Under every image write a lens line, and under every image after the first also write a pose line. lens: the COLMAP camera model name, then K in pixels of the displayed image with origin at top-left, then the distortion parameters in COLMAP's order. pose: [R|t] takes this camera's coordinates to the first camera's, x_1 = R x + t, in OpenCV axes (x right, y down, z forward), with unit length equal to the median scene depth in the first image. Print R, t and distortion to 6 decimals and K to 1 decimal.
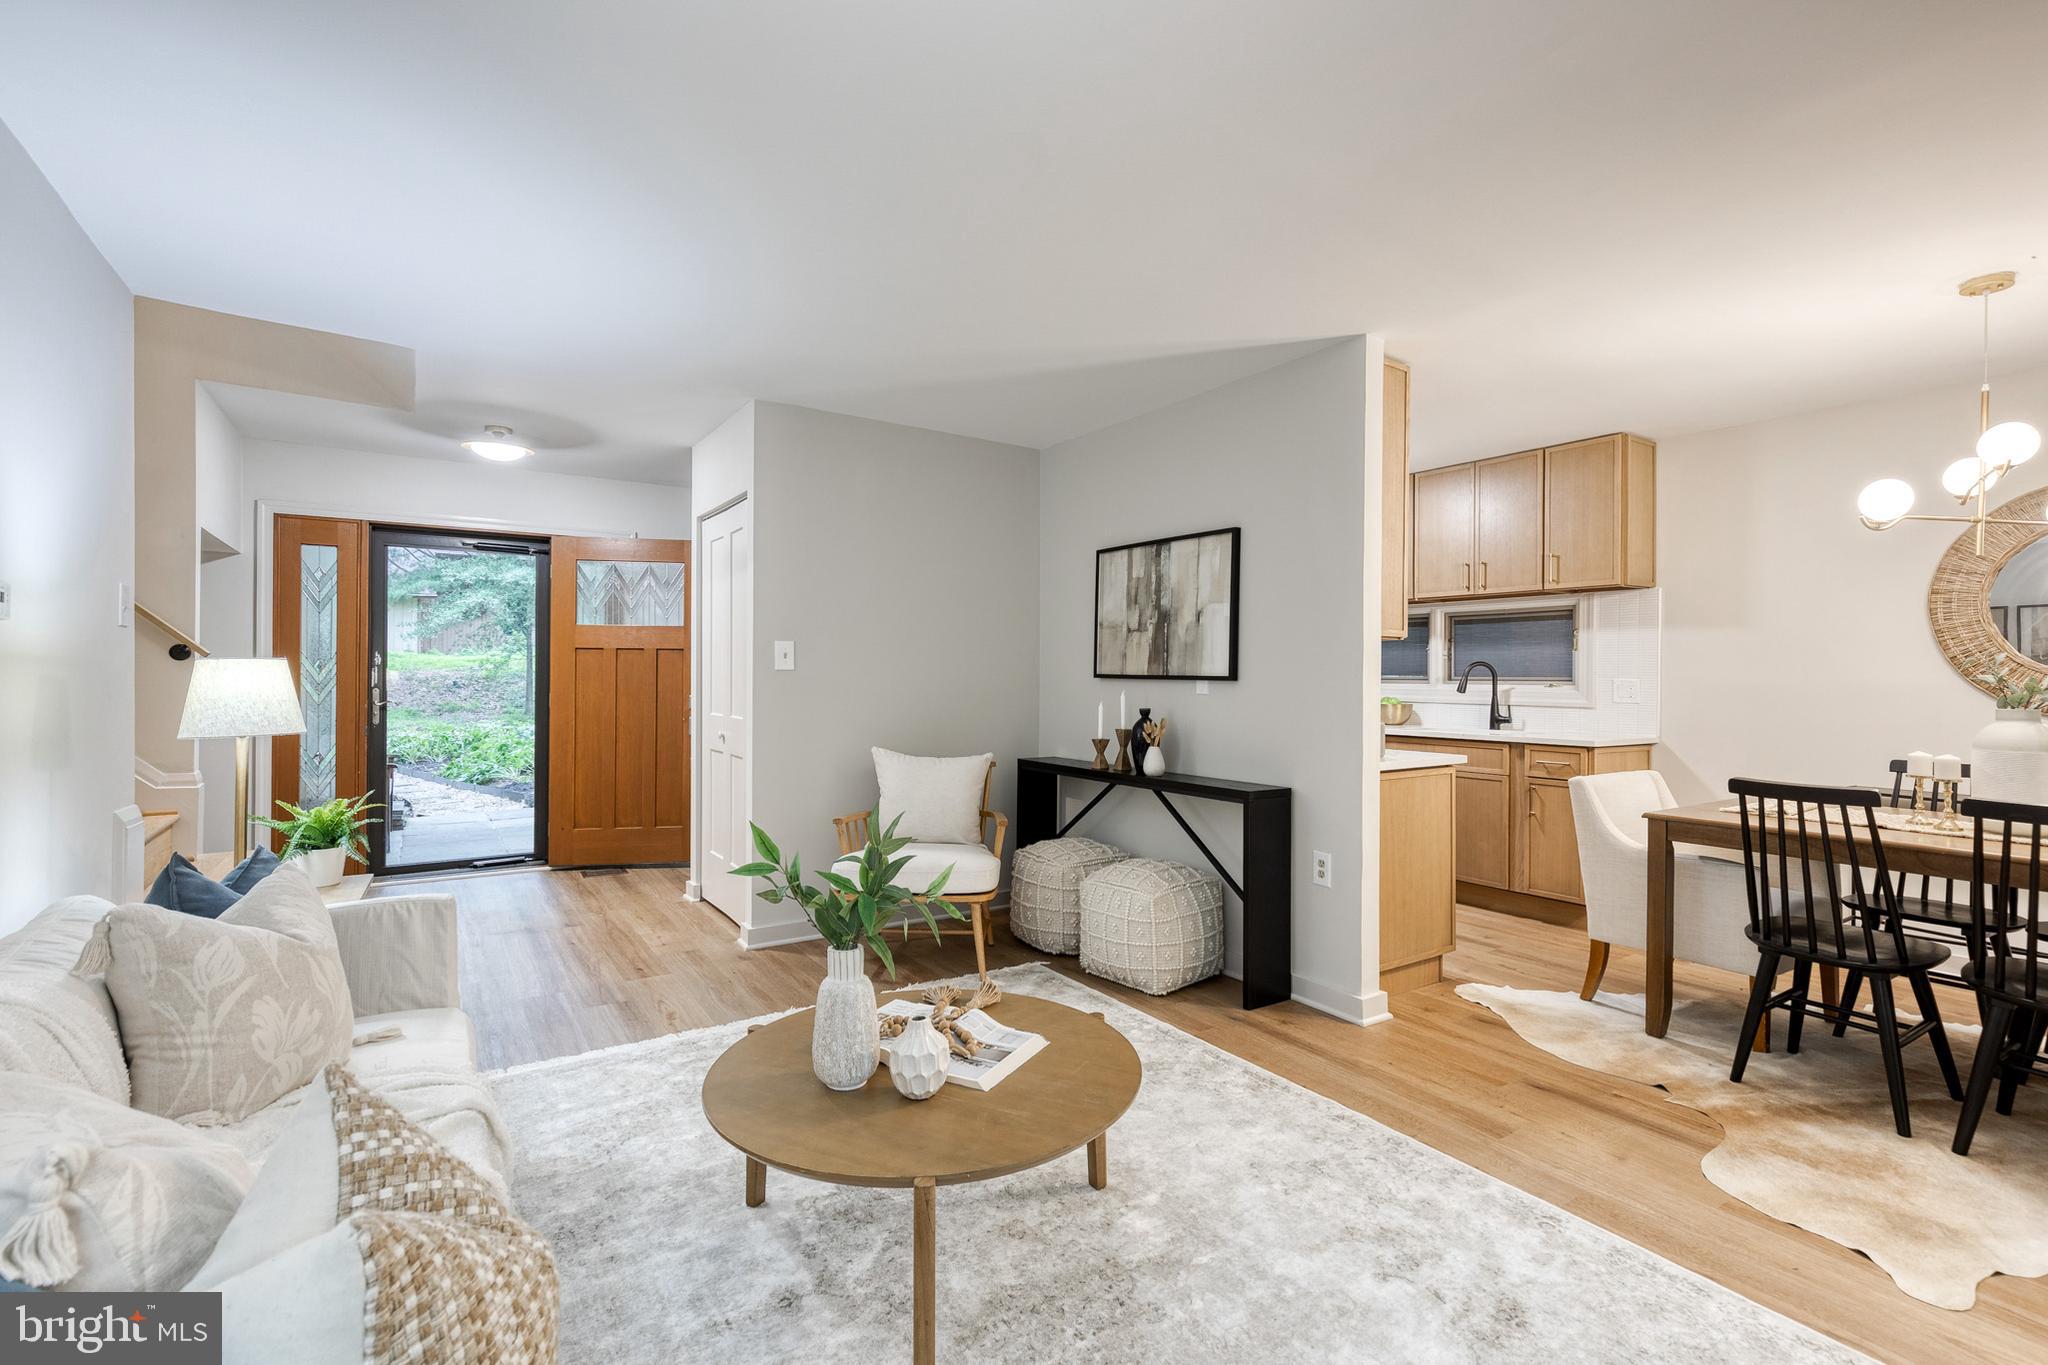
lens RADIAL K [[920.8, 0, 1041.8], [0, 920.8, 669.8], [0, 0, 1]] dist [0.008731, -0.001707]
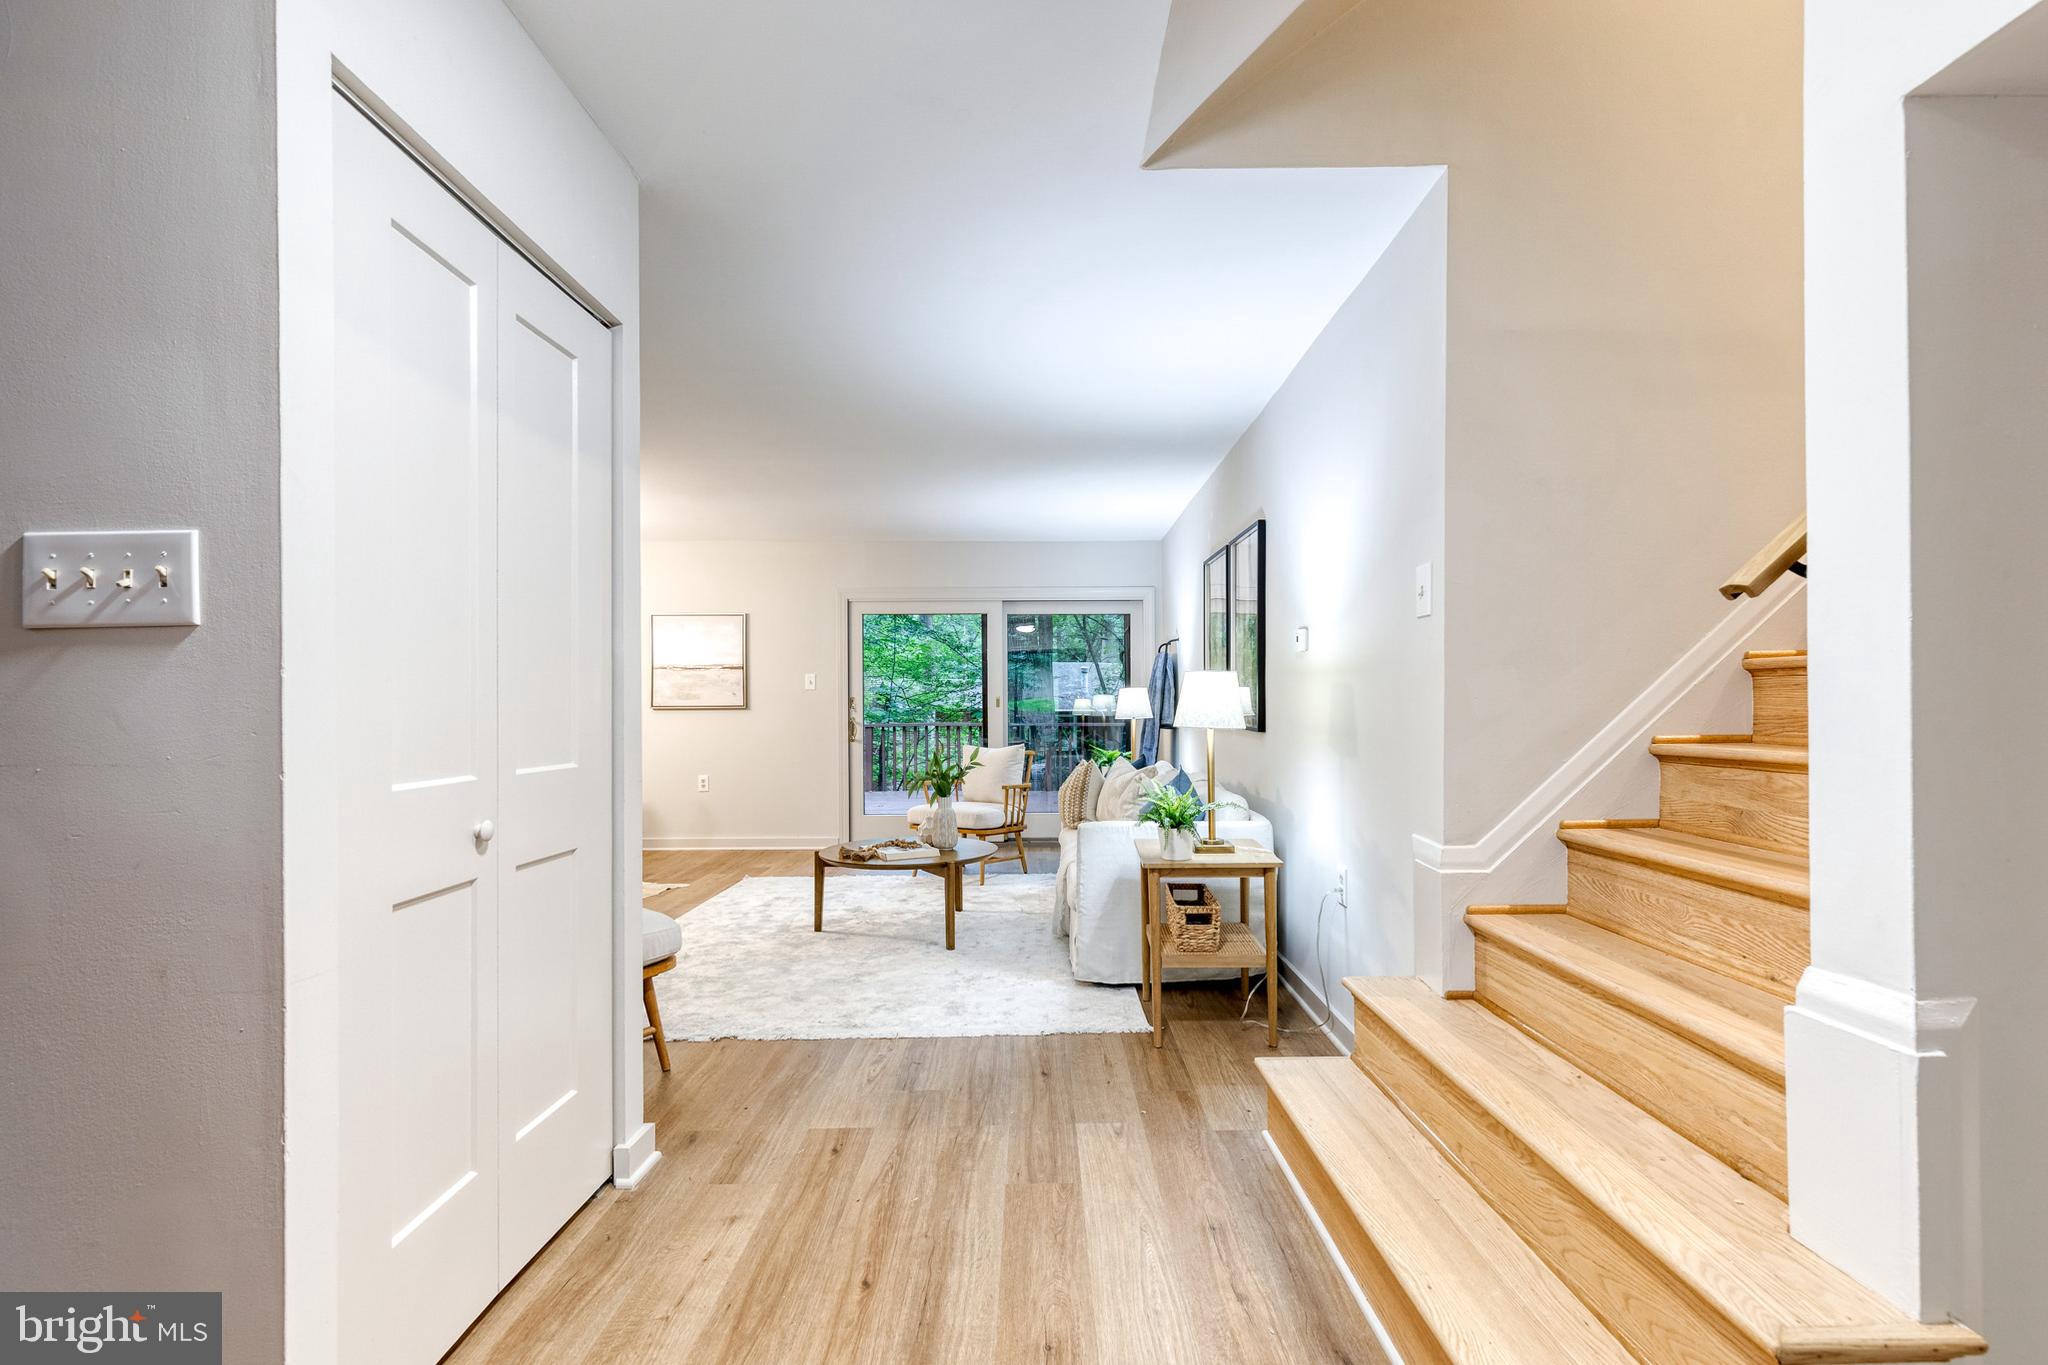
lens RADIAL K [[920.8, 0, 1031.5], [0, 920.8, 694.0], [0, 0, 1]] dist [0.008731, -0.001707]
pose [[-0.823492, 0.004677, 0.567308, -0.890908], [0.001337, 0.999979, -0.006303, 0.017955], [-0.567326, -0.004432, -0.823481, 1.423717]]
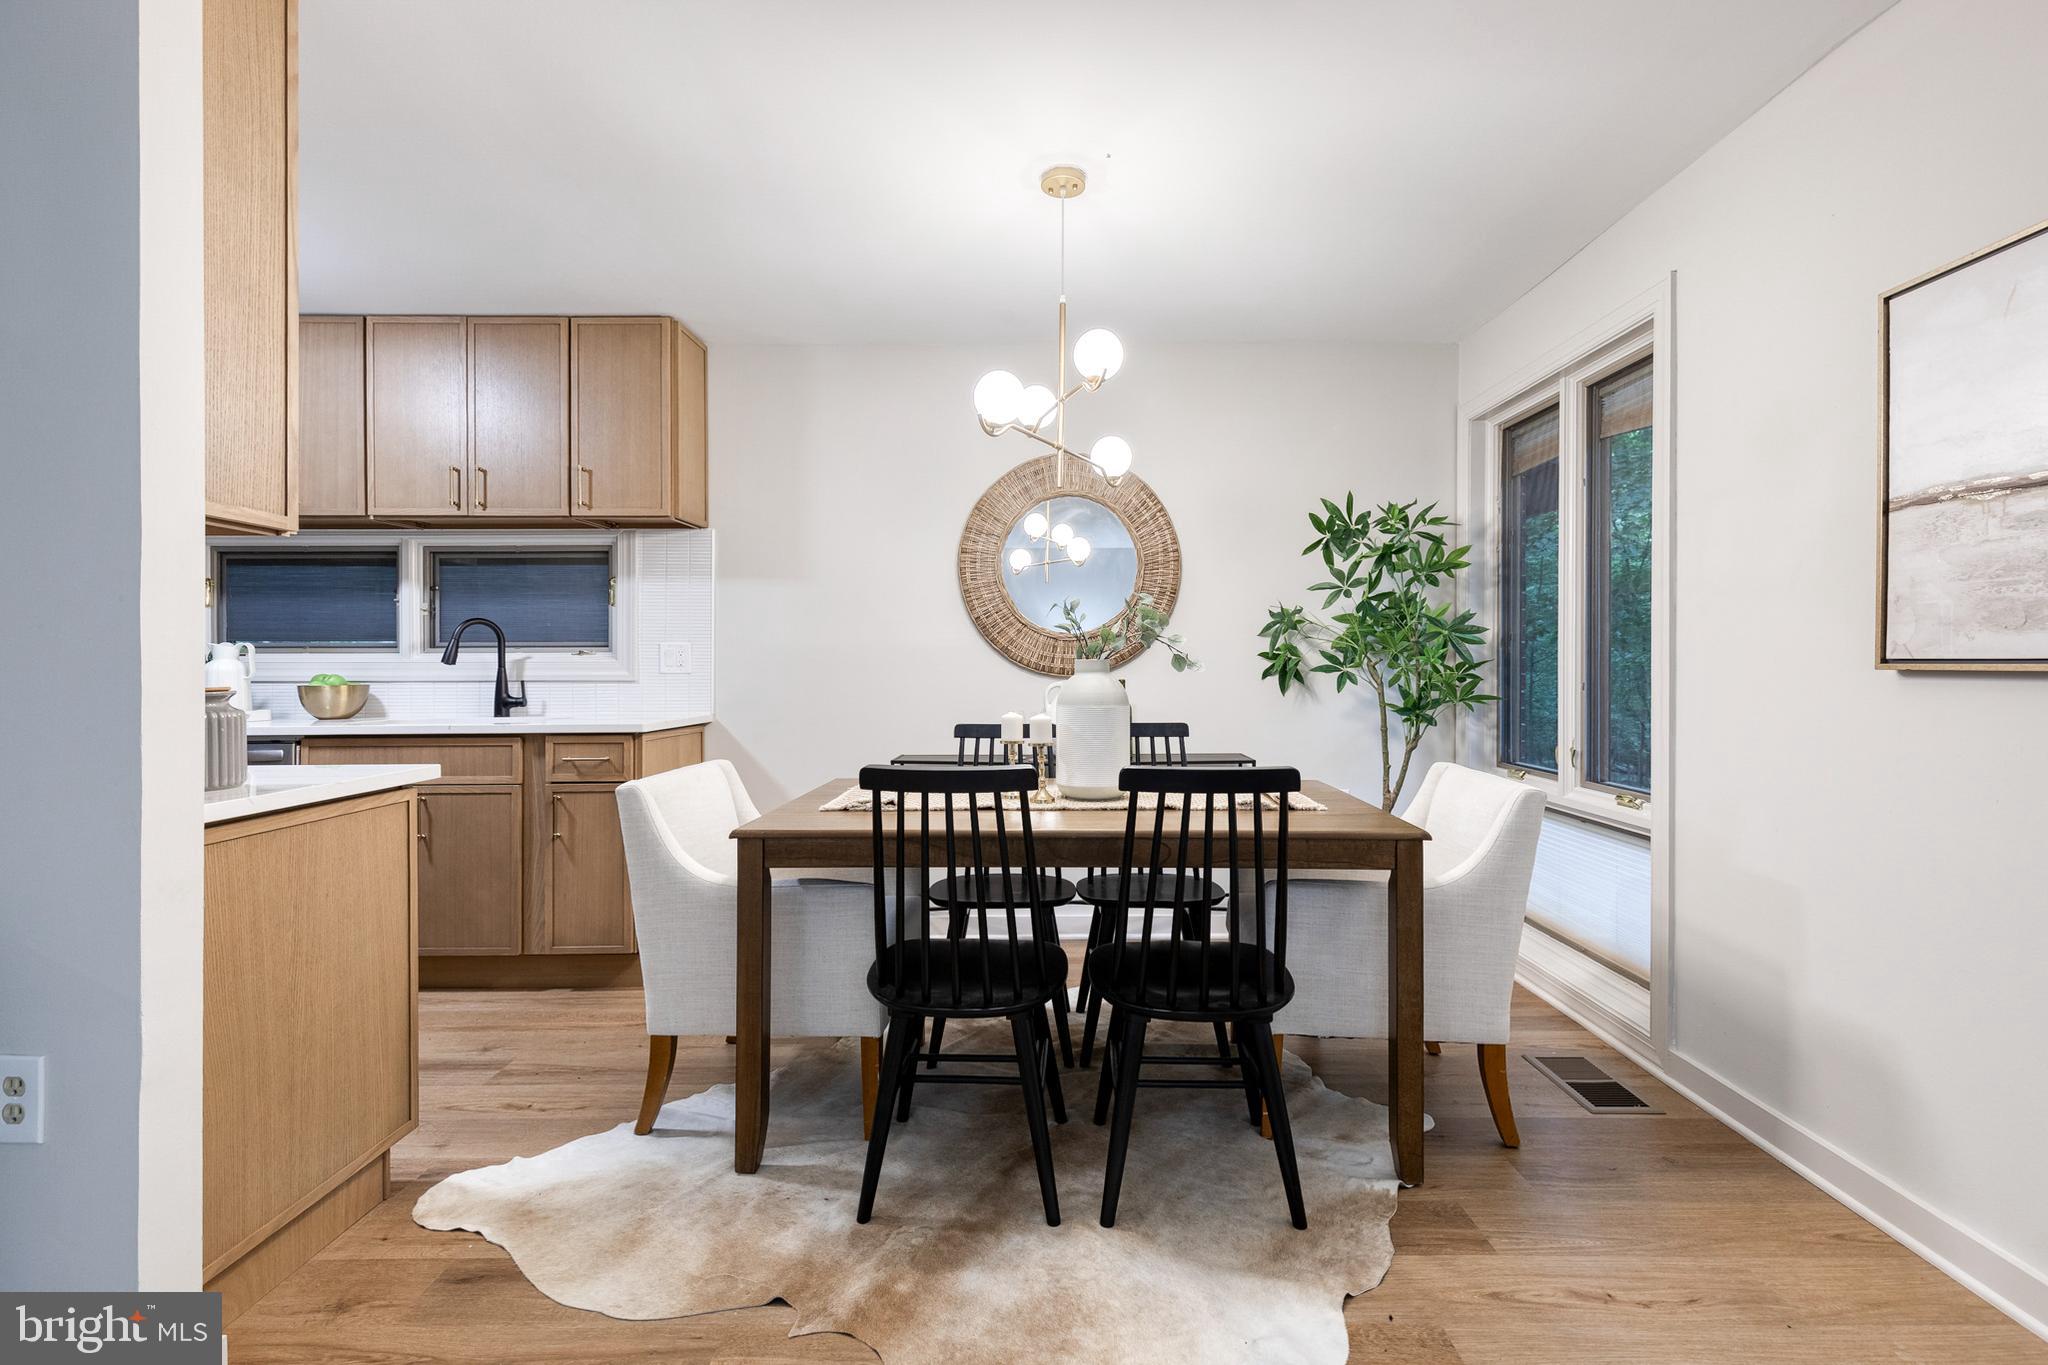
lens RADIAL K [[920.8, 0, 1042.2], [0, 920.8, 664.4], [0, 0, 1]] dist [0.008731, -0.001707]
pose [[0.559657, -0.007924, 0.828687, 0.199806], [0.001390, 0.999962, 0.008623, 0.027924], [-0.828723, -0.003674, 0.559647, 0.382745]]
